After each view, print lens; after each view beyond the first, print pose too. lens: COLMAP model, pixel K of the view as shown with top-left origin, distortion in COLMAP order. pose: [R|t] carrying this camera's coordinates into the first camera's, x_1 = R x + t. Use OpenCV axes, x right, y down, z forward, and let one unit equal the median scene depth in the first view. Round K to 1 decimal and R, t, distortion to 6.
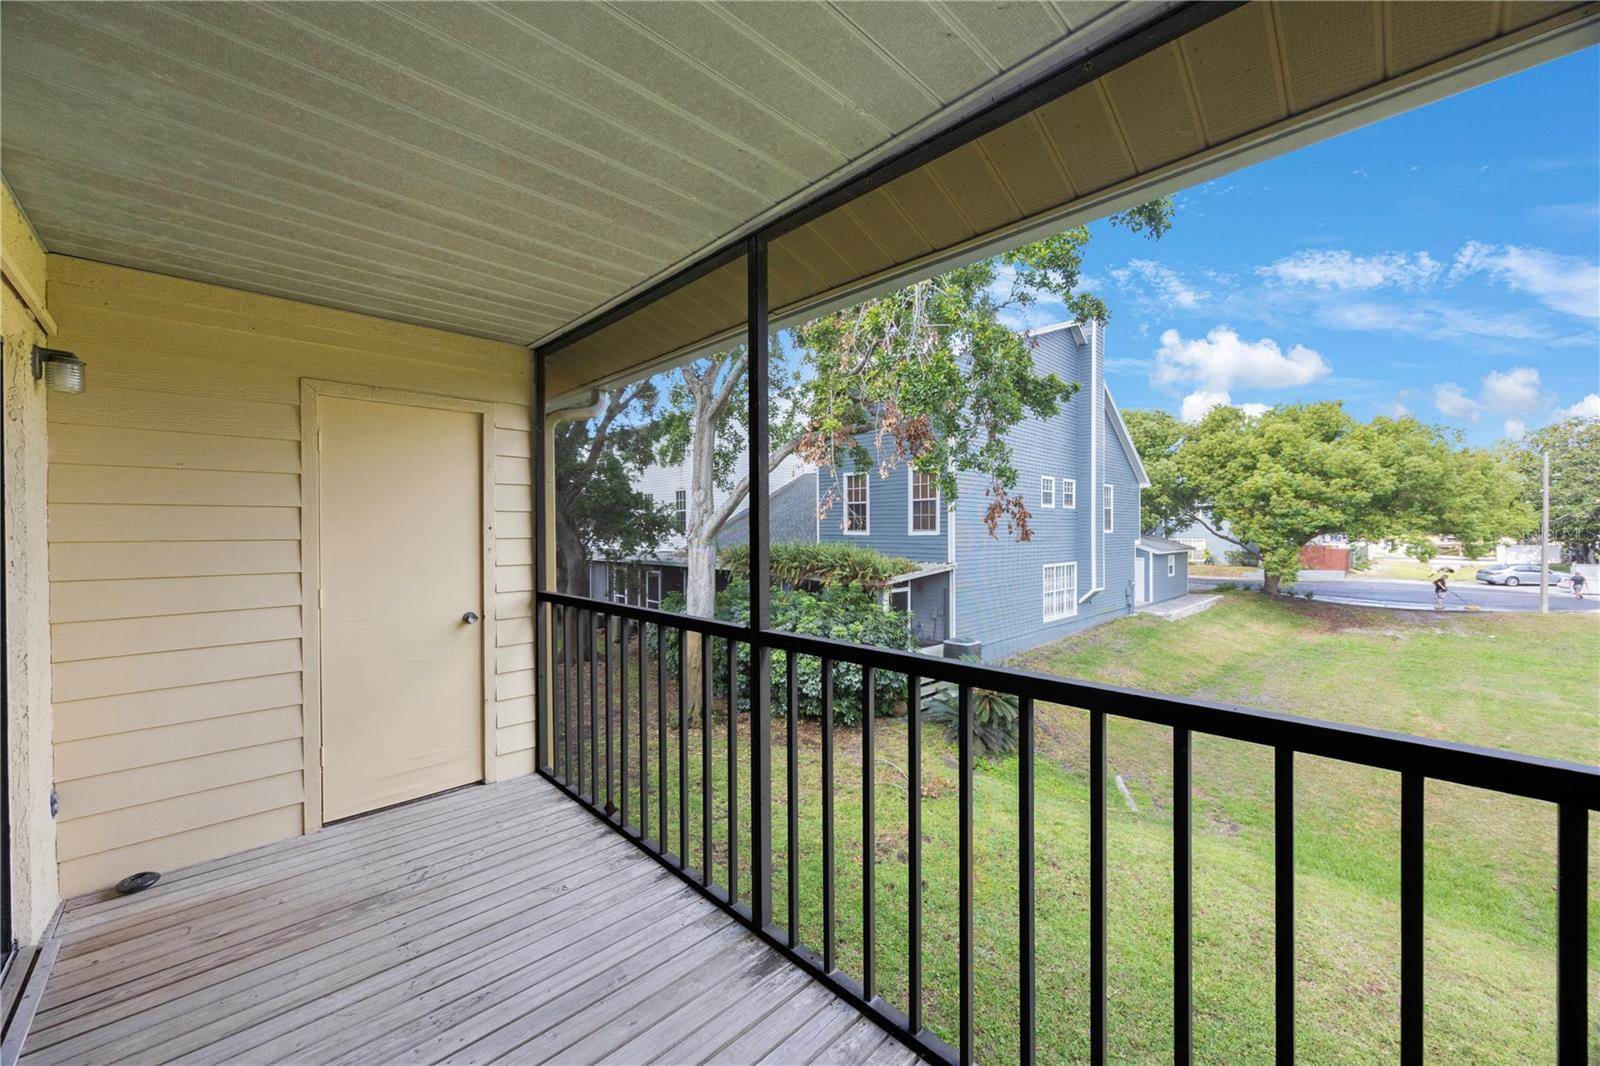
lens RADIAL K [[606.7, 0, 801.8], [0, 606.7, 536.3], [0, 0, 1]] dist [0.000613, -0.000133]
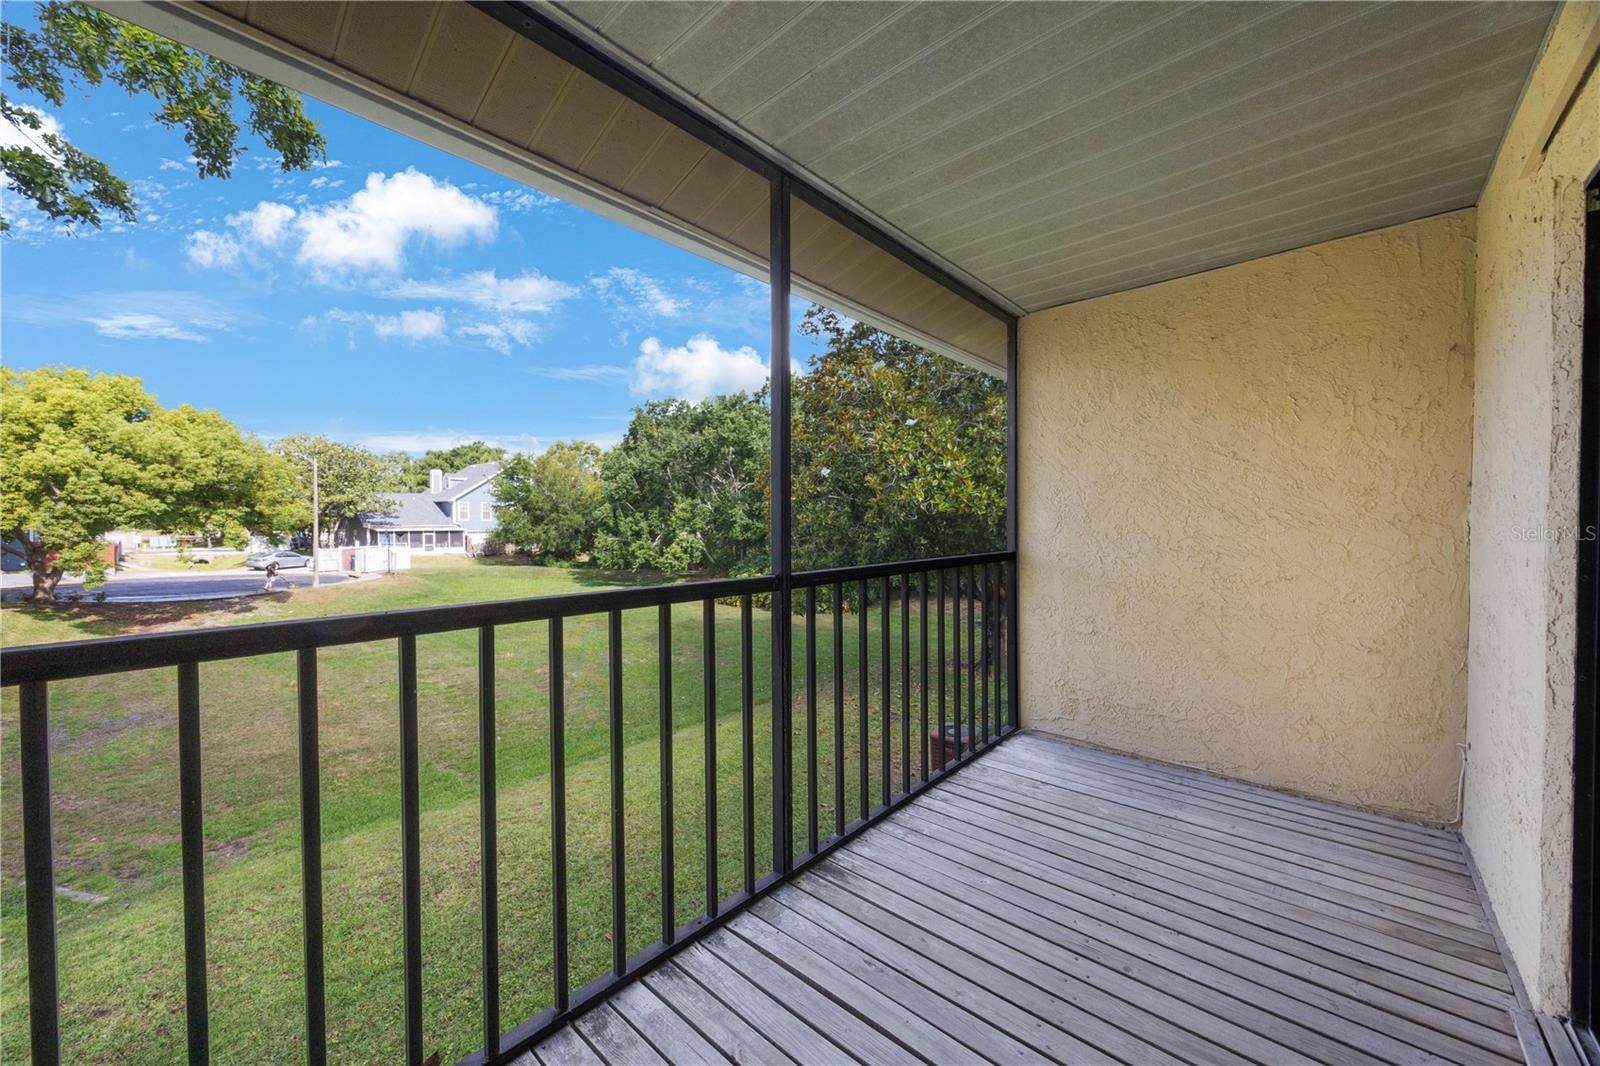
lens RADIAL K [[606.7, 0, 798.6], [0, 606.7, 529.0], [0, 0, 1]] dist [0.000613, -0.000133]
pose [[-0.062148, -0.009098, 0.998025, -0.090745], [0.012512, 0.999873, 0.009894, 0.005823], [-0.997989, 0.013103, -0.062026, 0.088868]]
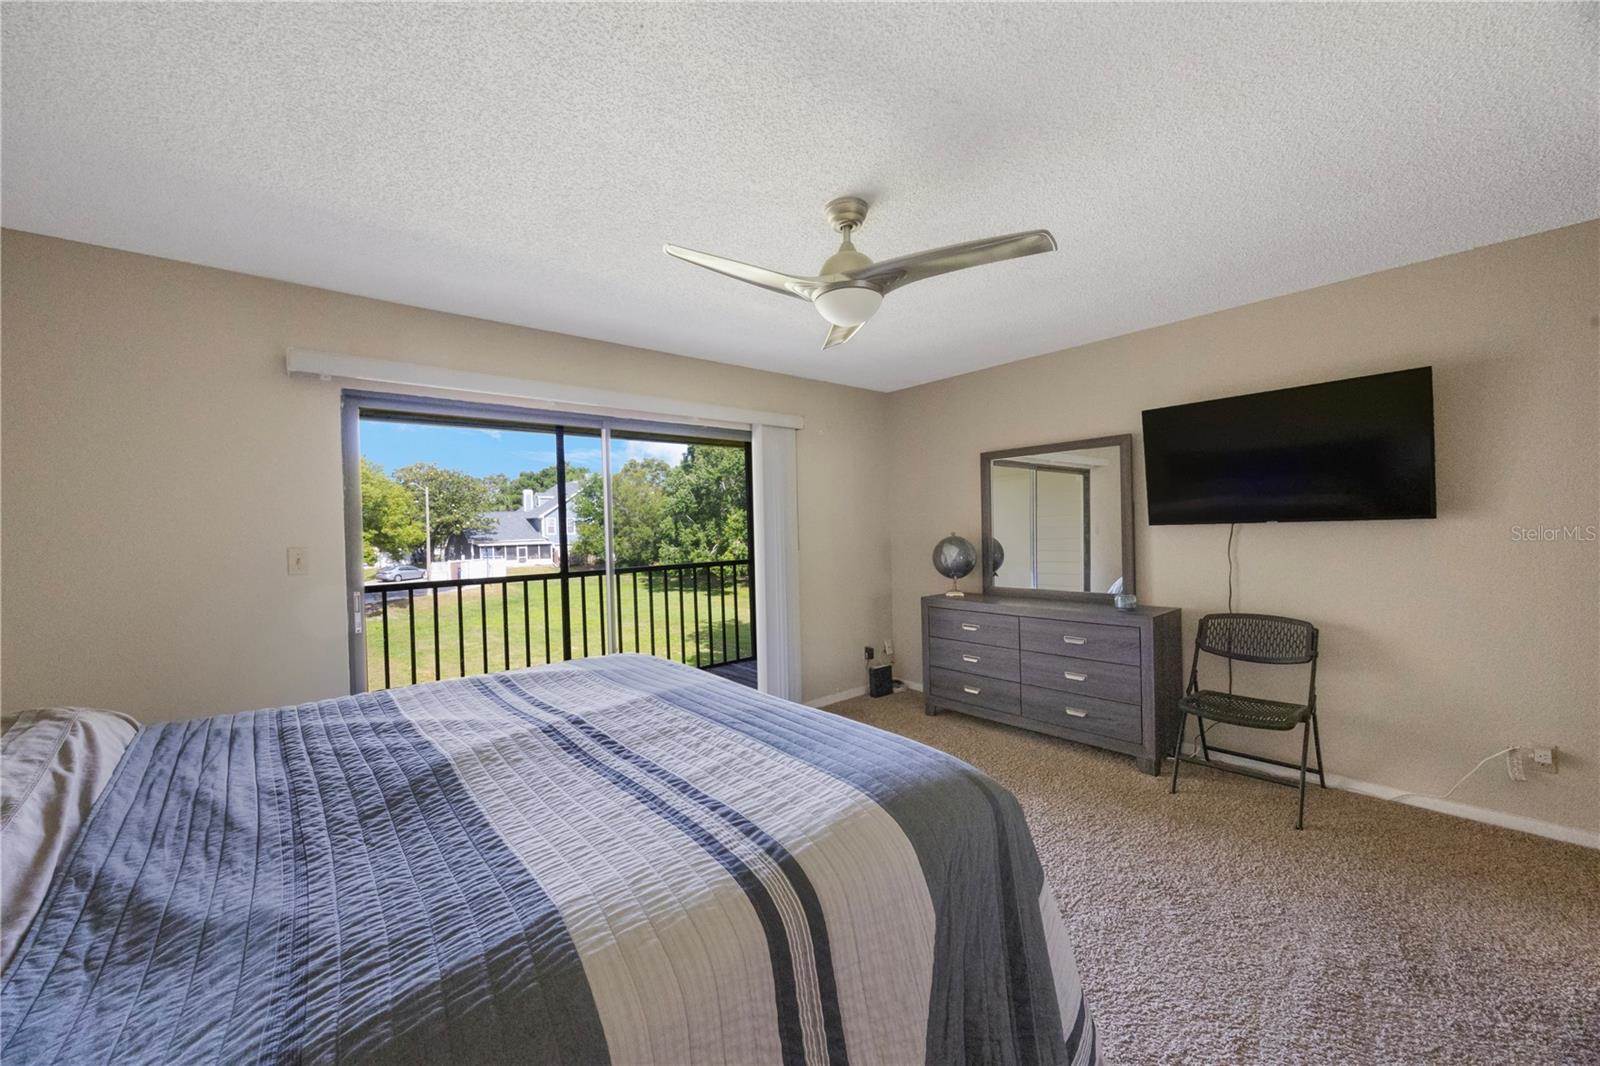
lens RADIAL K [[606.7, 0, 802.4], [0, 606.7, 534.4], [0, 0, 1]] dist [0.000613, -0.000133]
pose [[0.062558, -0.009566, 0.997996, -0.218552], [0.038617, 0.999228, 0.007157, 0.001382], [-0.997294, 0.038091, 0.062879, -0.013541]]
